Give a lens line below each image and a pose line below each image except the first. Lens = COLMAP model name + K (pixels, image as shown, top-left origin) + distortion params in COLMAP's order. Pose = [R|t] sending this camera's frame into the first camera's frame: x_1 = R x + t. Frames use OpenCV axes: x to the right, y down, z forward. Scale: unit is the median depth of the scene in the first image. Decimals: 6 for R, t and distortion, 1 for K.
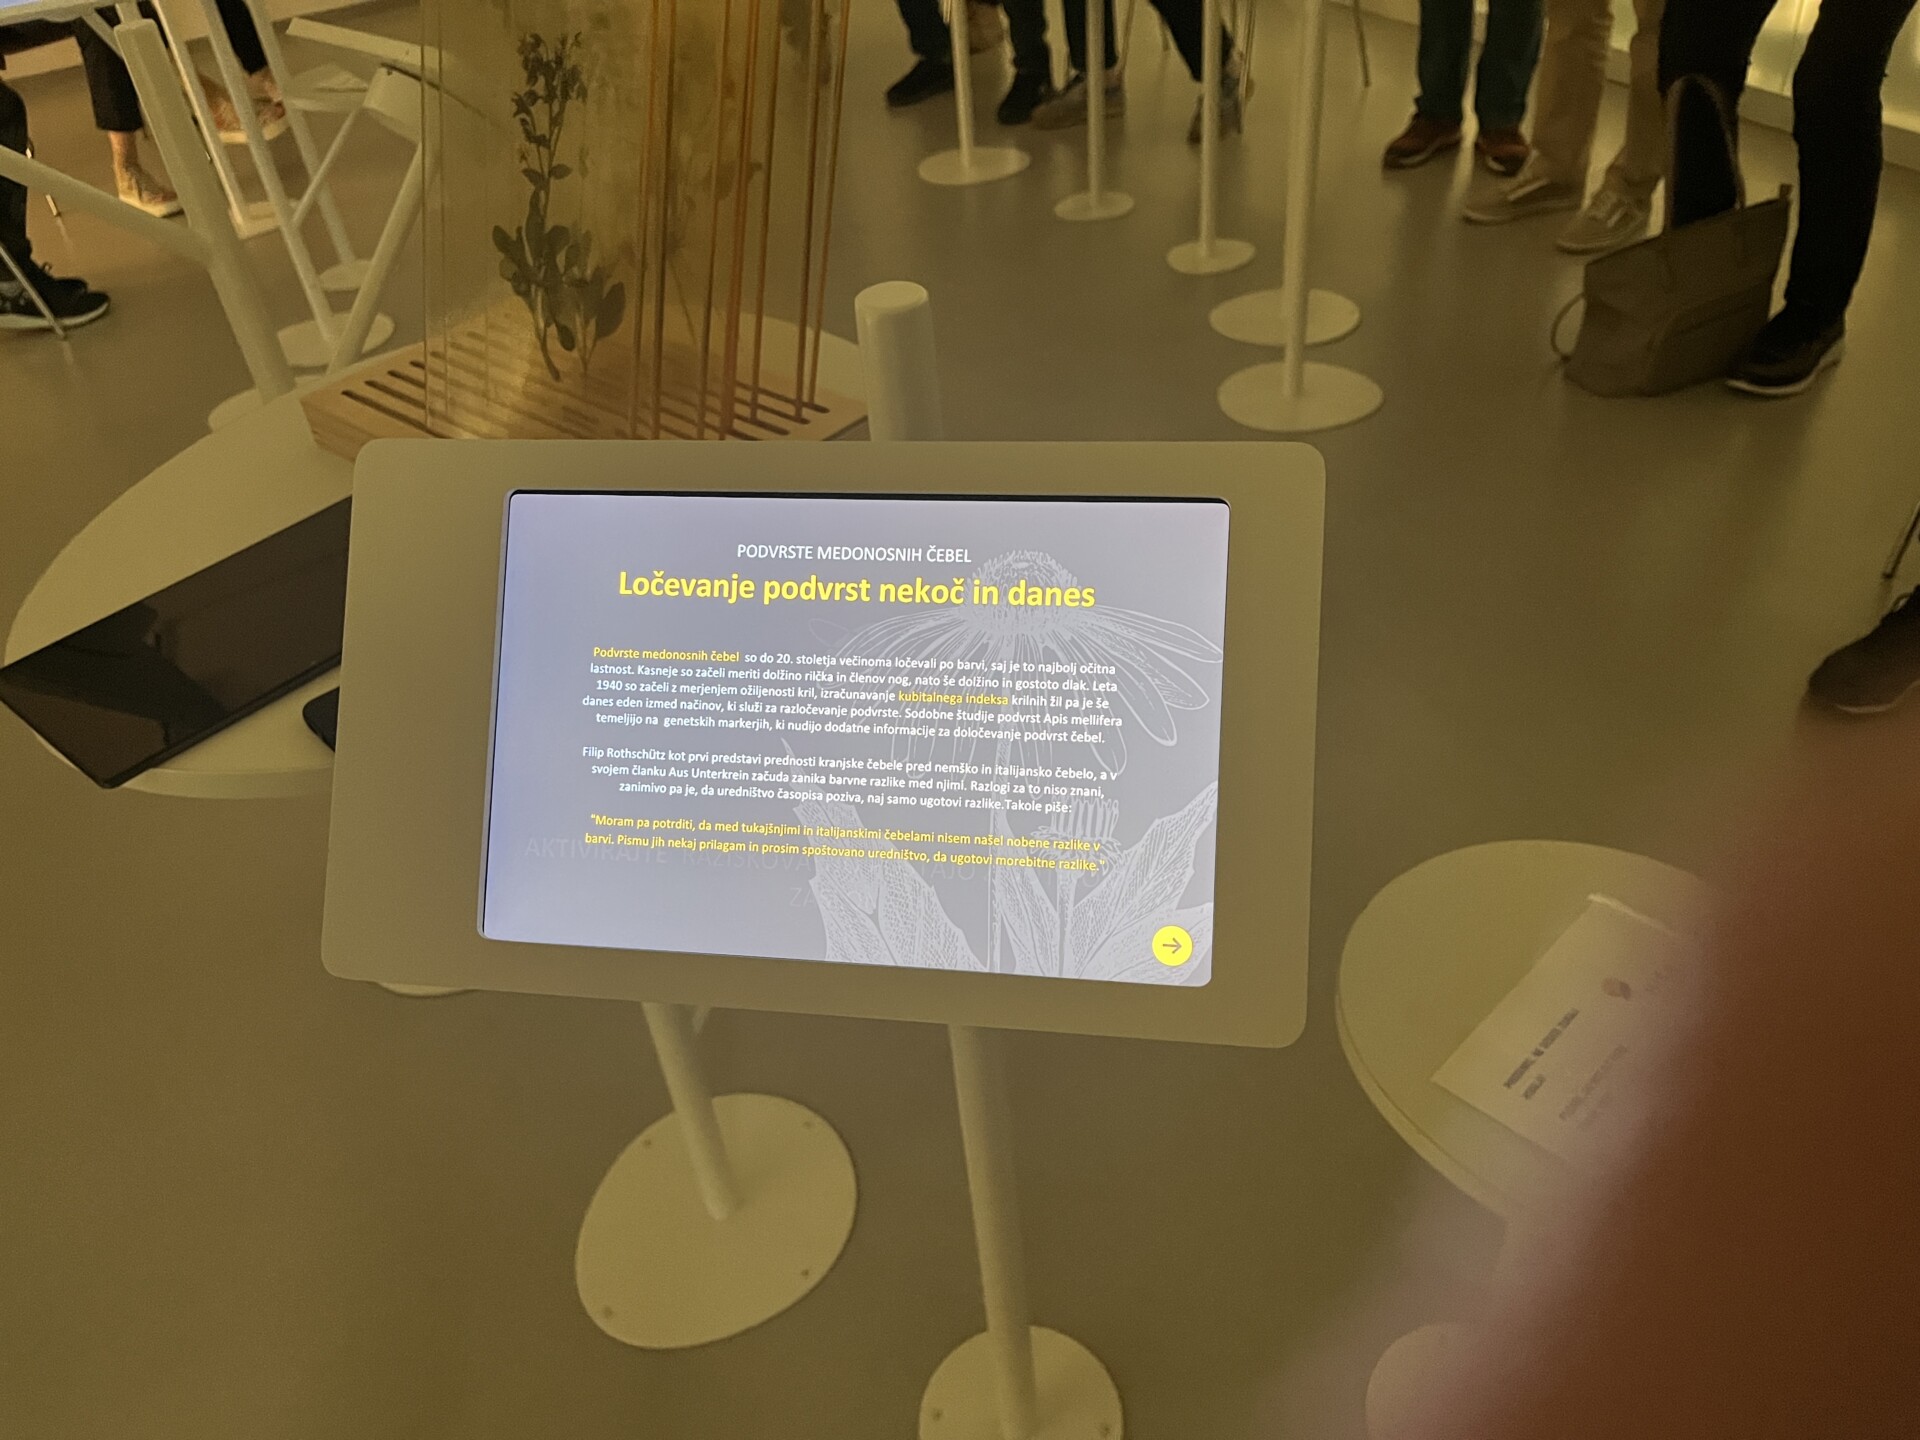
lens RADIAL K [[1435.2, 0, 960.0], [0, 1435.2, 720.0], [0, 0, 1]] dist [0.047722, -0.005937]
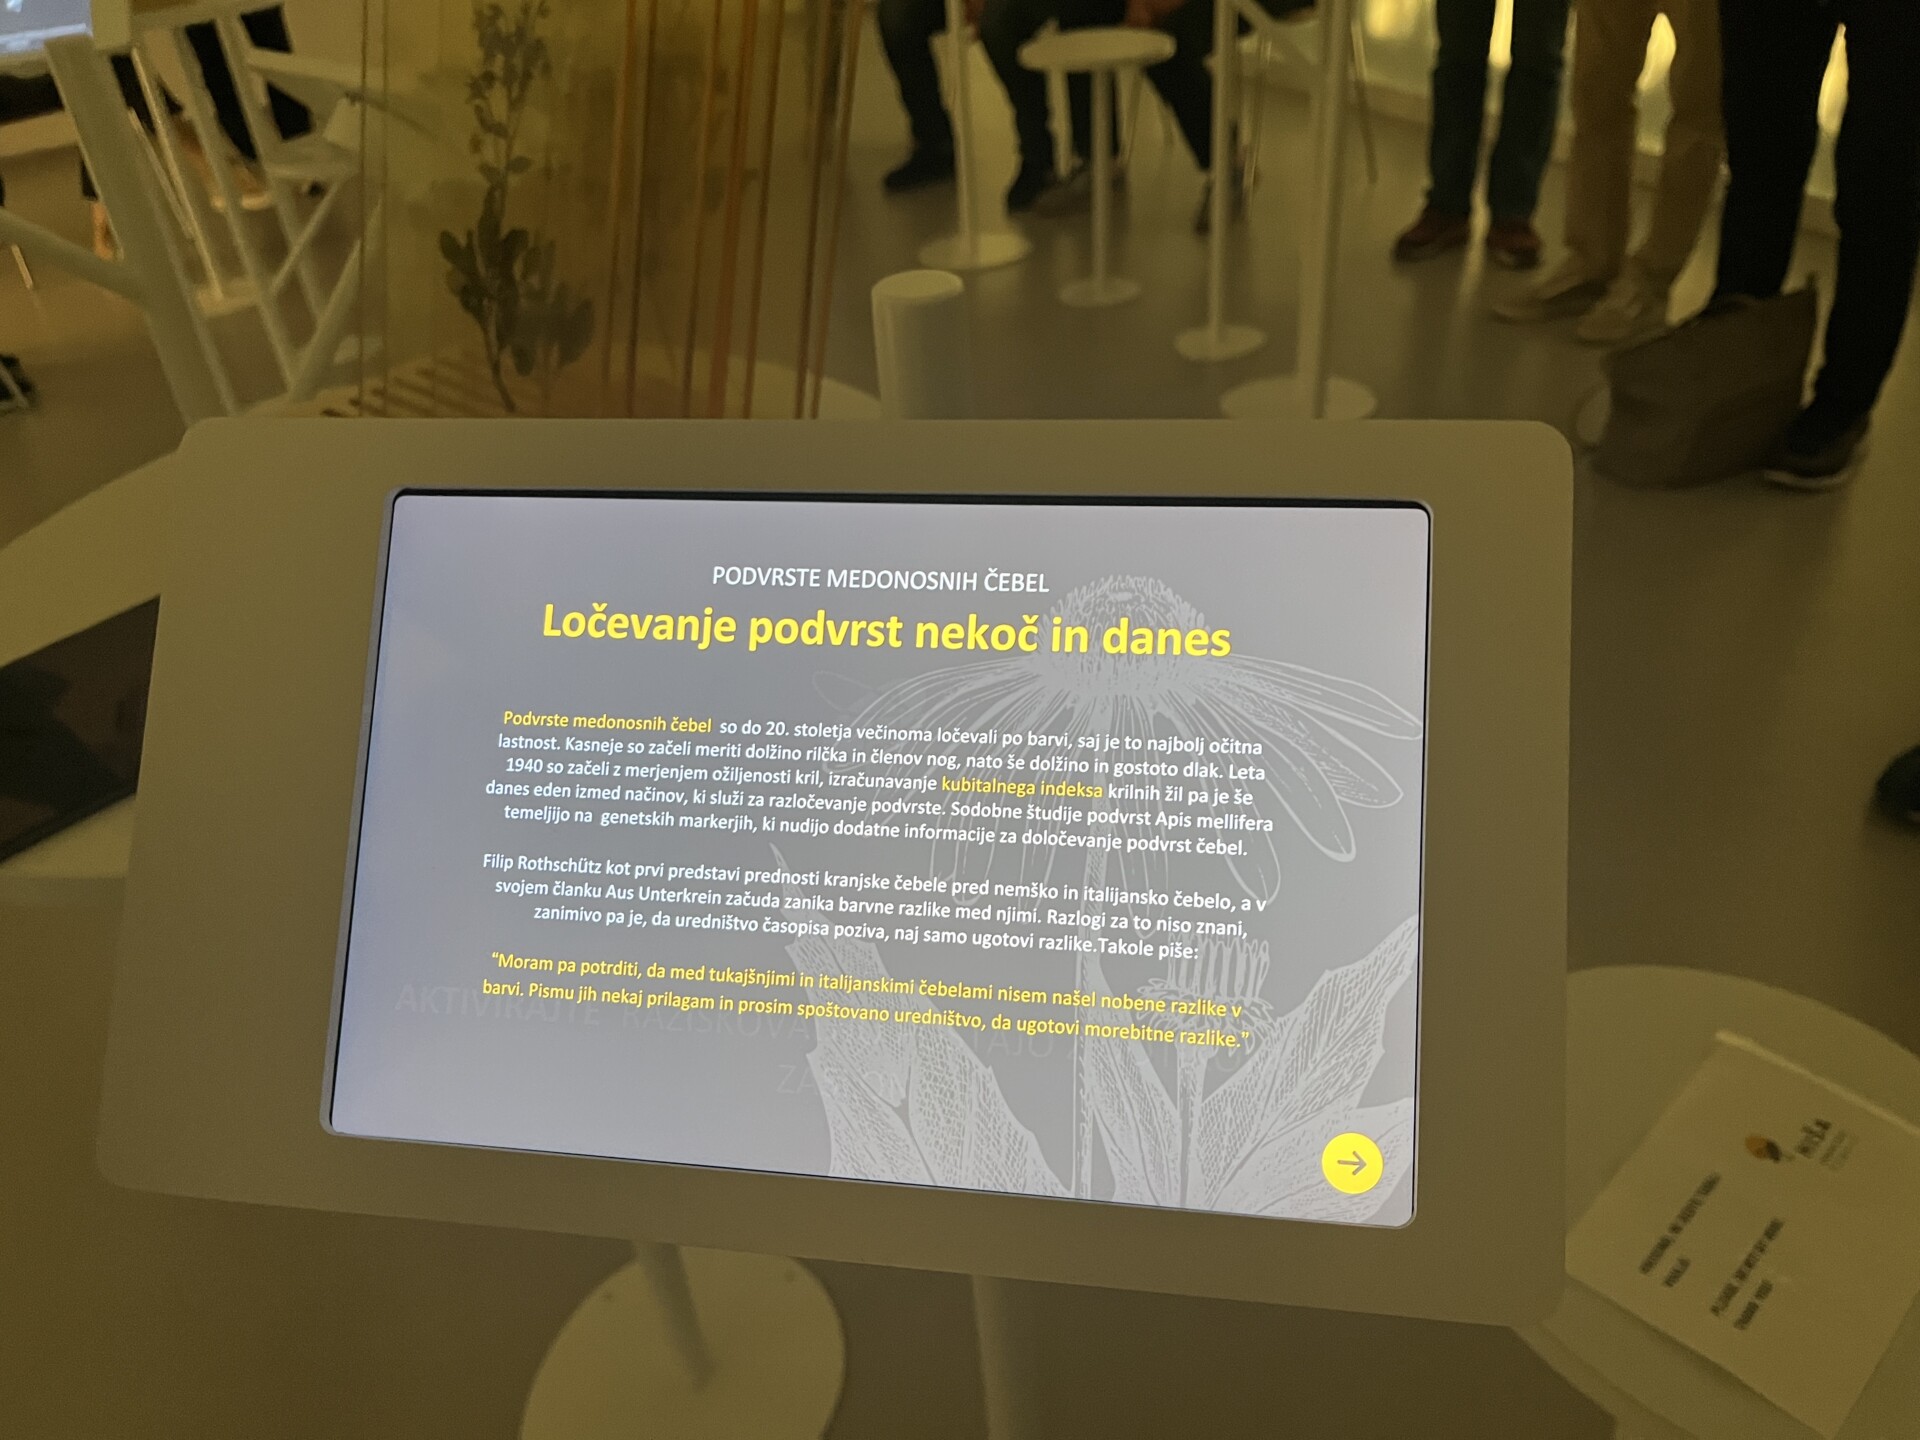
lens RADIAL K [[1435.2, 0, 960.0], [0, 1435.2, 720.0], [0, 0, 1]] dist [0.047722, -0.005937]
pose [[0.999922, 0.009747, 0.007835, -0.039193], [-0.009192, 0.997643, -0.067997, -0.000541], [-0.008479, 0.067920, 0.997655, 0.306462]]
